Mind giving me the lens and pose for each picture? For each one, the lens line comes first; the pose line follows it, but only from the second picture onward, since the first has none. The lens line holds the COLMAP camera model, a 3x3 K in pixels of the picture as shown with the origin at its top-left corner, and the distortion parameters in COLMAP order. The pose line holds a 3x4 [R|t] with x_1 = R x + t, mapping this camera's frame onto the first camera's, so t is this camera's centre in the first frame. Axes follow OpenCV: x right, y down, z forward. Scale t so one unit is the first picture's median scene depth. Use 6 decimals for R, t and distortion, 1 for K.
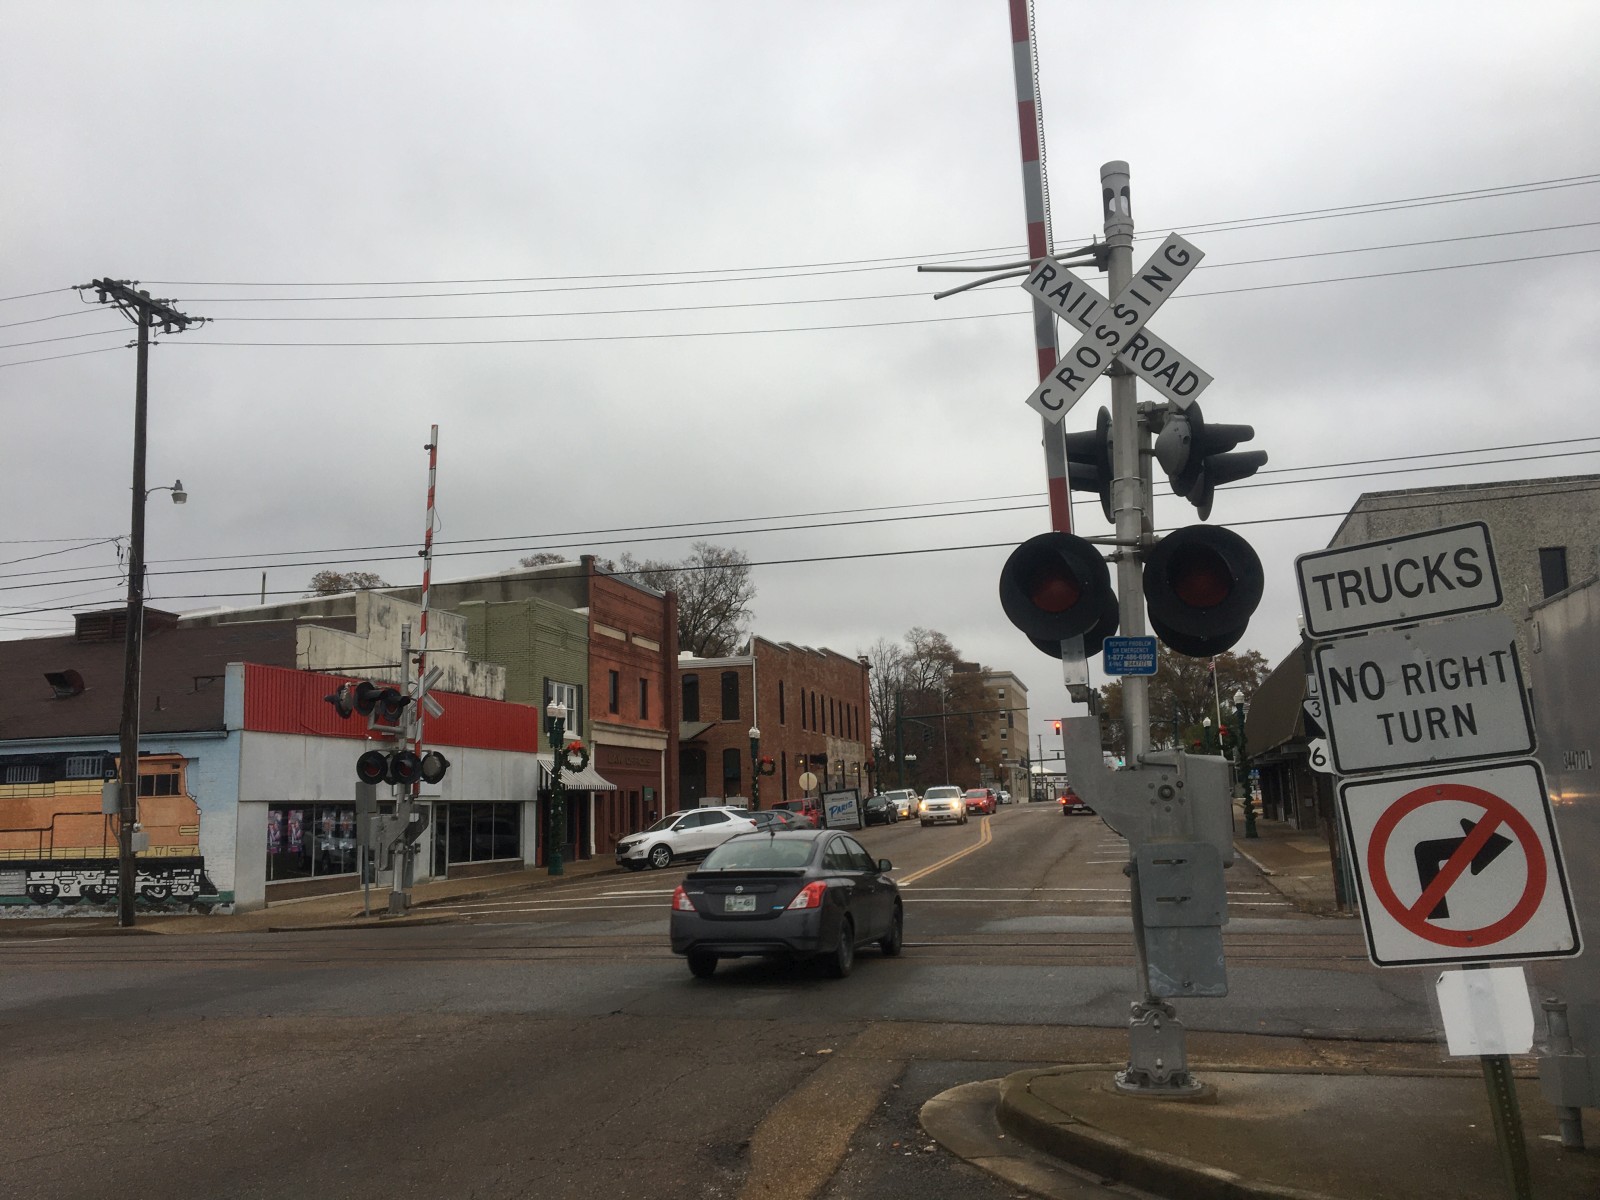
lens RADIAL K [[1343.6, 0, 774.1], [0, 1343.6, 588.2], [0, 0, 1]] dist [0.087418, -0.141643]
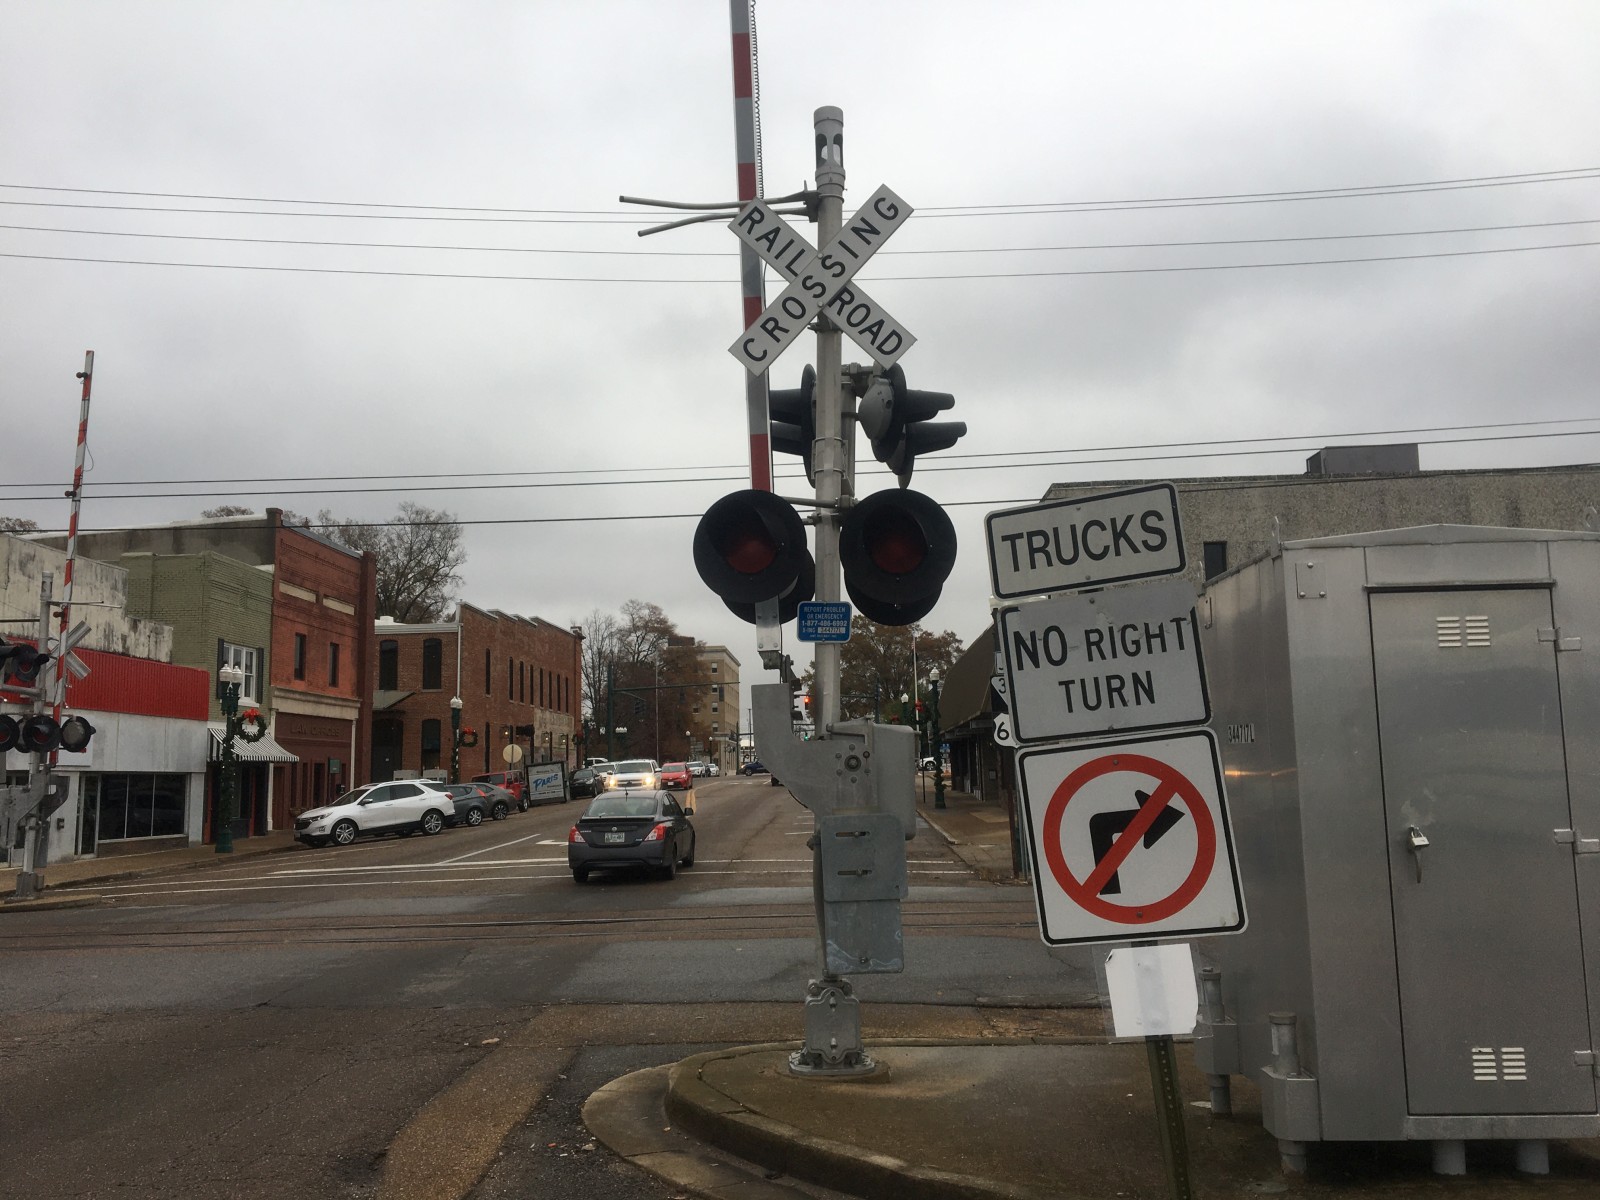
lens RADIAL K [[1344.6, 0, 783.4], [0, 1344.6, 589.4], [0, 0, 1]] dist [0.121208, -0.241462]
pose [[0.976309, 0.034412, 0.213627, 0.007759], [-0.038869, 0.999105, 0.016698, 0.003187], [-0.212862, -0.024606, 0.976772, 0.018092]]
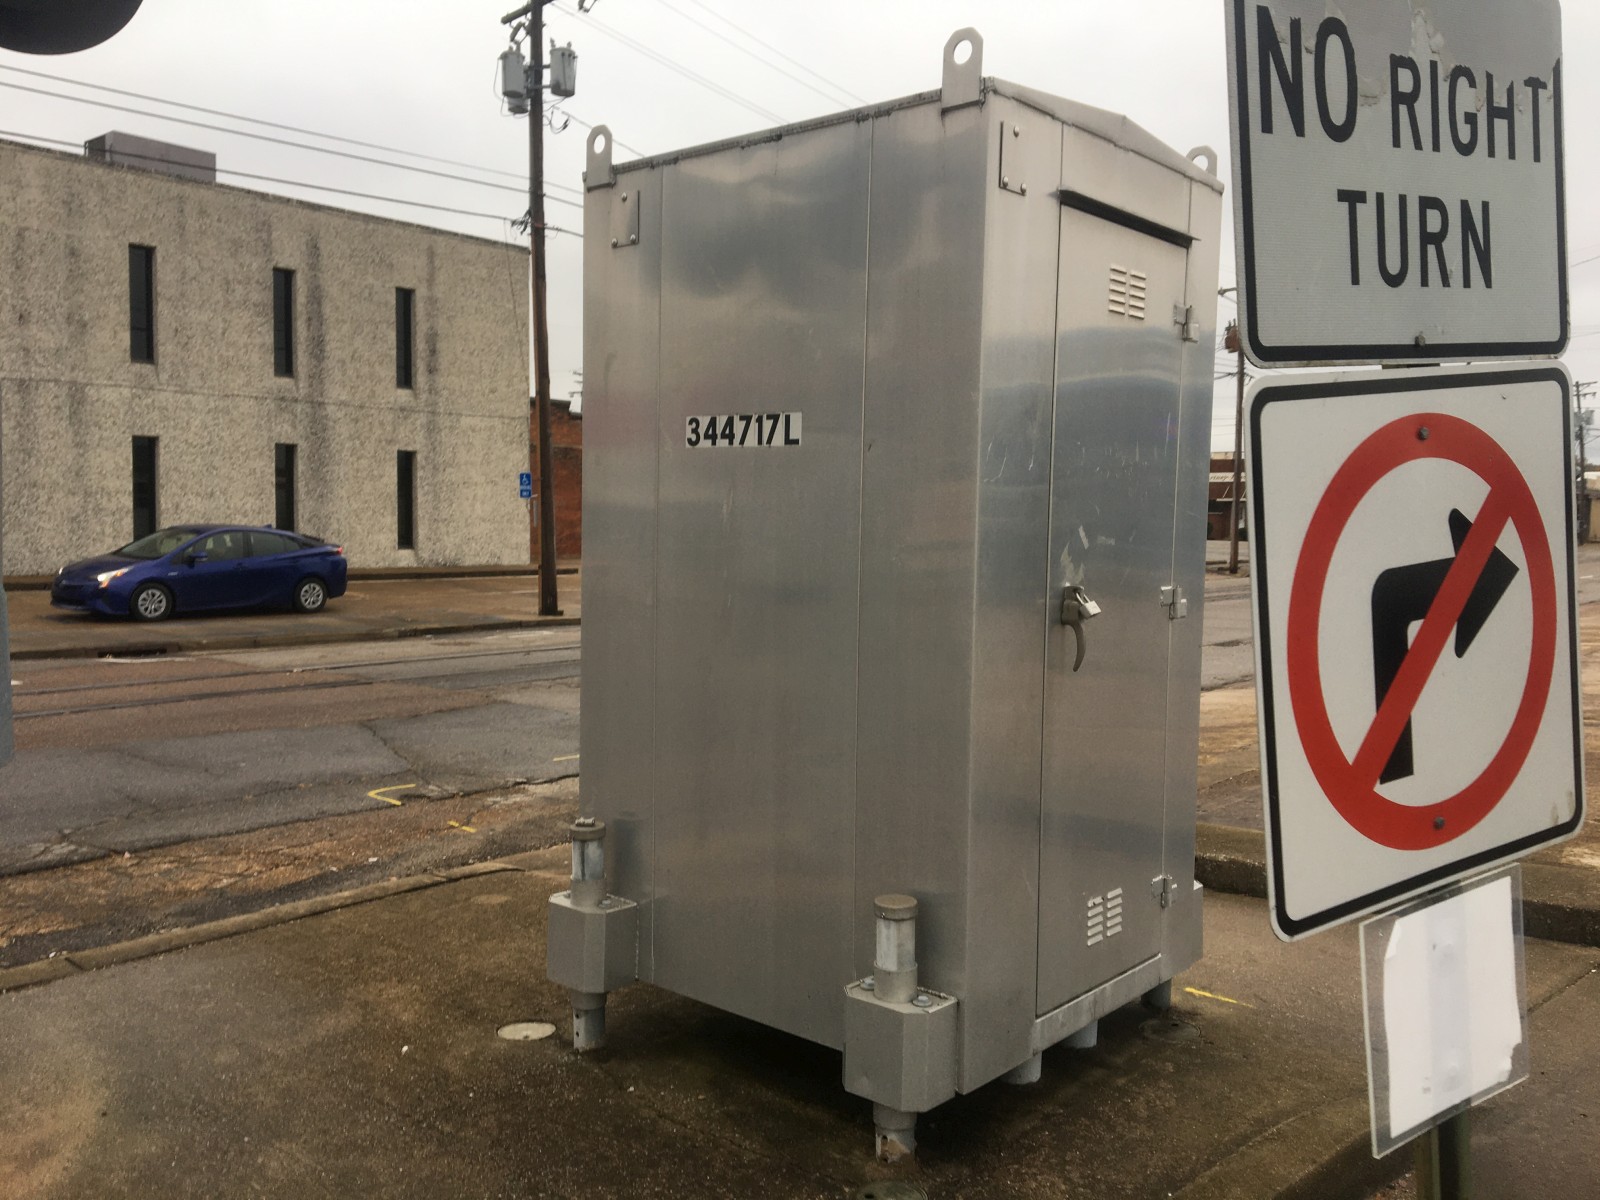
lens RADIAL K [[1343.6, 0, 774.1], [0, 1343.6, 588.2], [0, 0, 1]] dist [0.087418, -0.141643]
pose [[0.425996, -0.018290, 0.904540, 0.014180], [-0.165372, 0.981377, 0.097726, 0.027990], [-0.889483, -0.191216, 0.415038, 0.152416]]
